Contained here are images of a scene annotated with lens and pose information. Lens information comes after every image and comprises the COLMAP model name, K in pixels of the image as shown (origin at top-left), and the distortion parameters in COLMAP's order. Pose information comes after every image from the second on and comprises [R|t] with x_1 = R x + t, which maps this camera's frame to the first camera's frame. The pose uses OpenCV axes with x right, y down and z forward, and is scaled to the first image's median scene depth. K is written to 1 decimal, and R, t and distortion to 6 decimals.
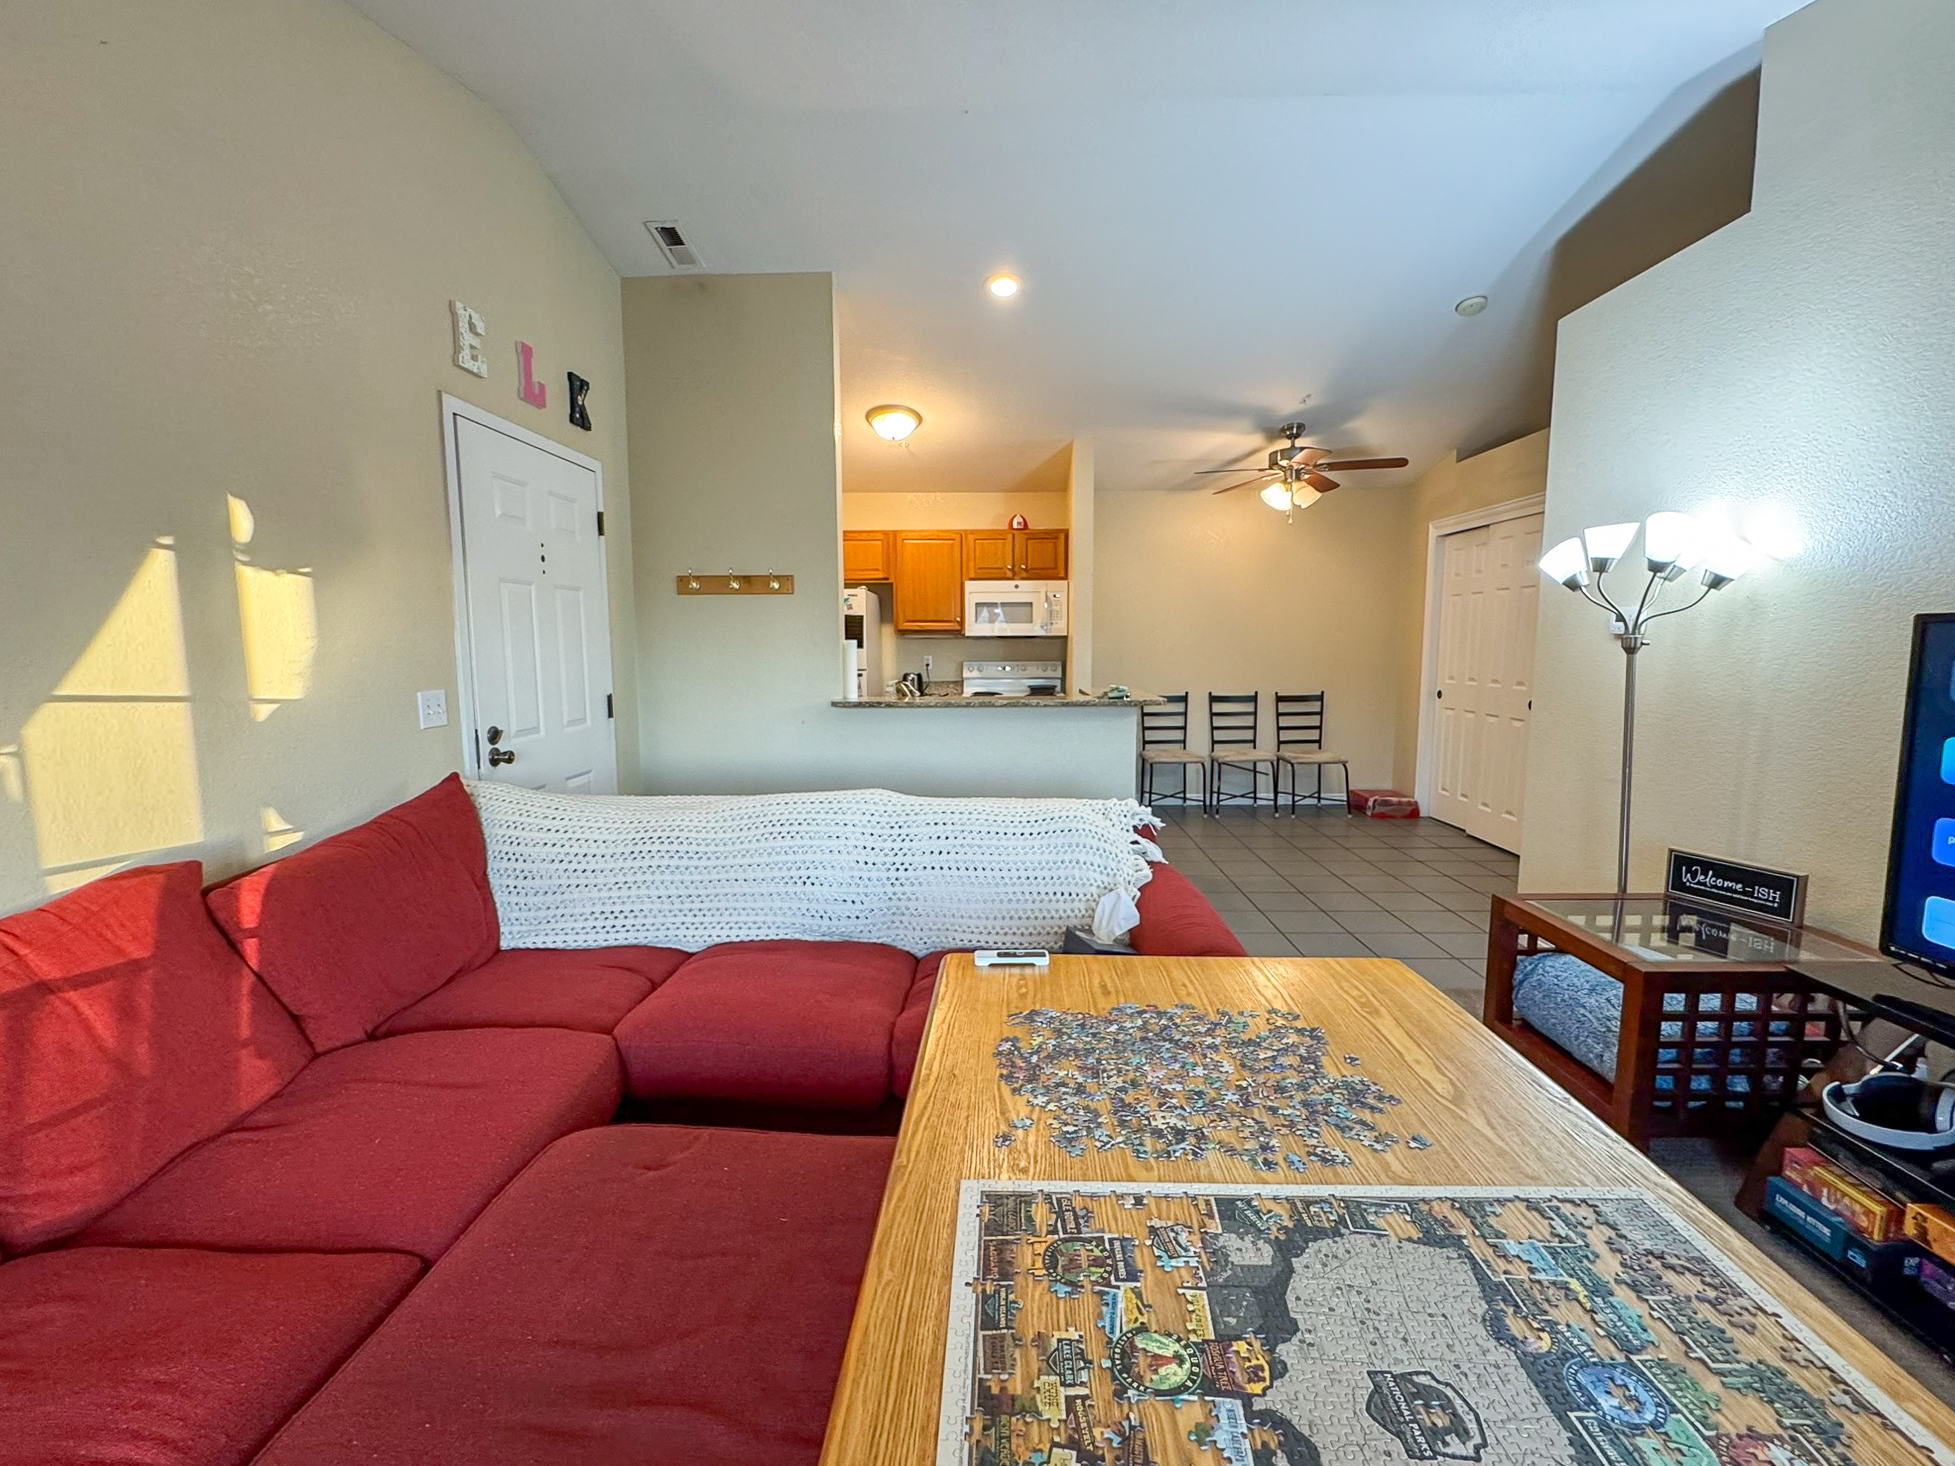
lens RADIAL K [[817.1, 0, 981.3], [0, 817.1, 730.4], [0, 0, 1]] dist [-0.001728, 0.000006]
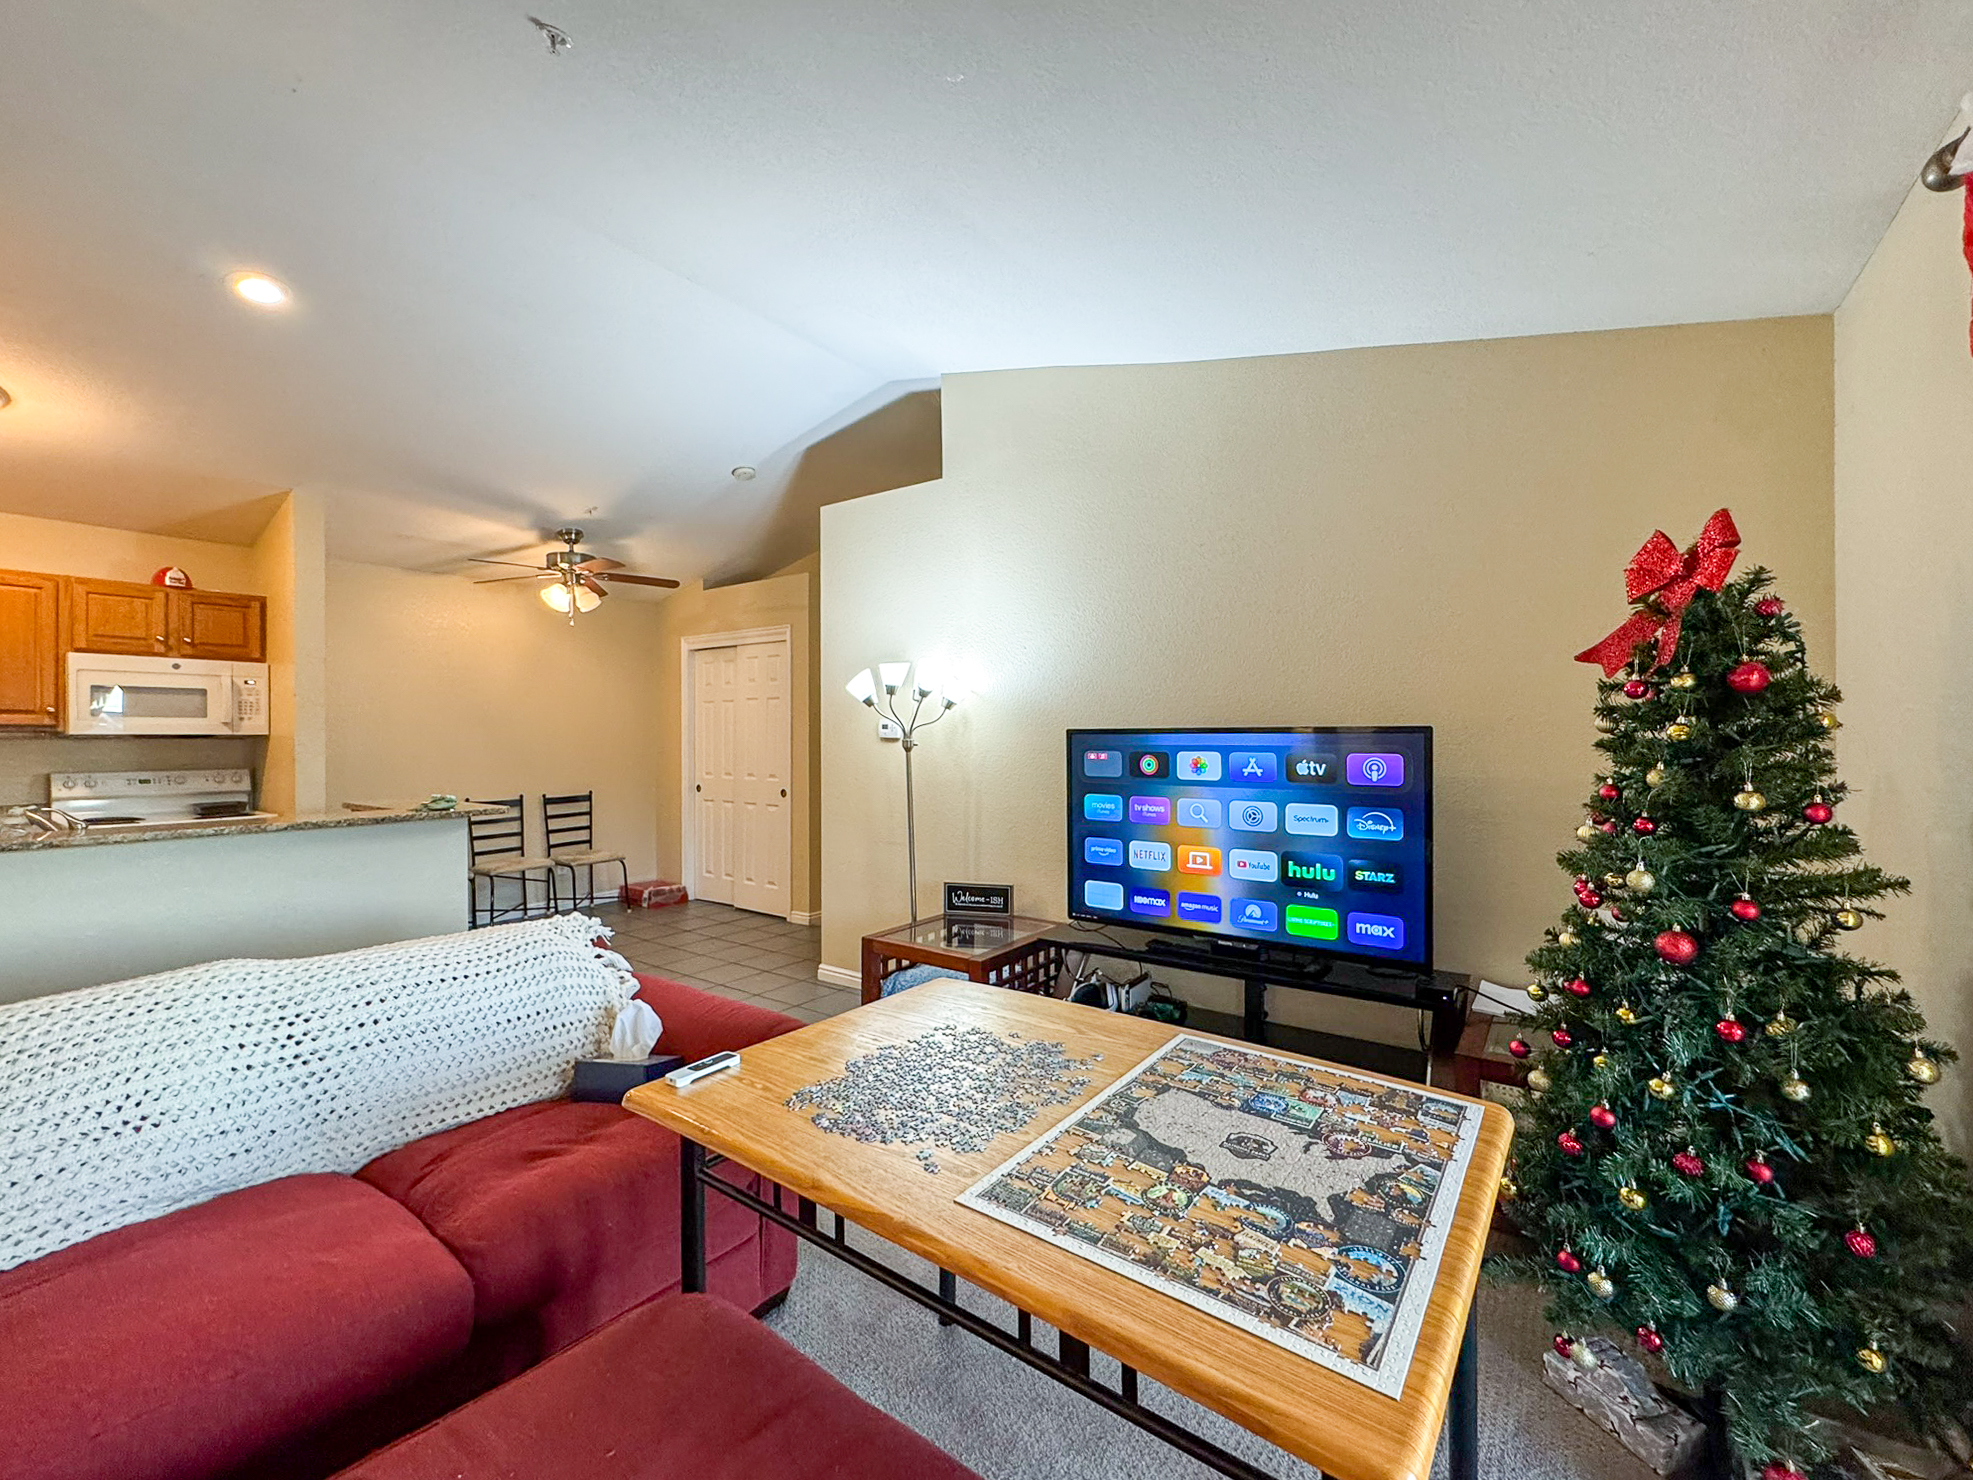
lens RADIAL K [[814.3, 0, 984.3], [0, 814.3, 739.2], [0, 0, 1]] dist [-0.004274, -0.000062]
pose [[0.572669, 0.000791, 0.819787, -0.152073], [0.088700, 0.994069, -0.062921, -0.006453], [-0.814974, 0.108748, 0.569202, 0.033133]]
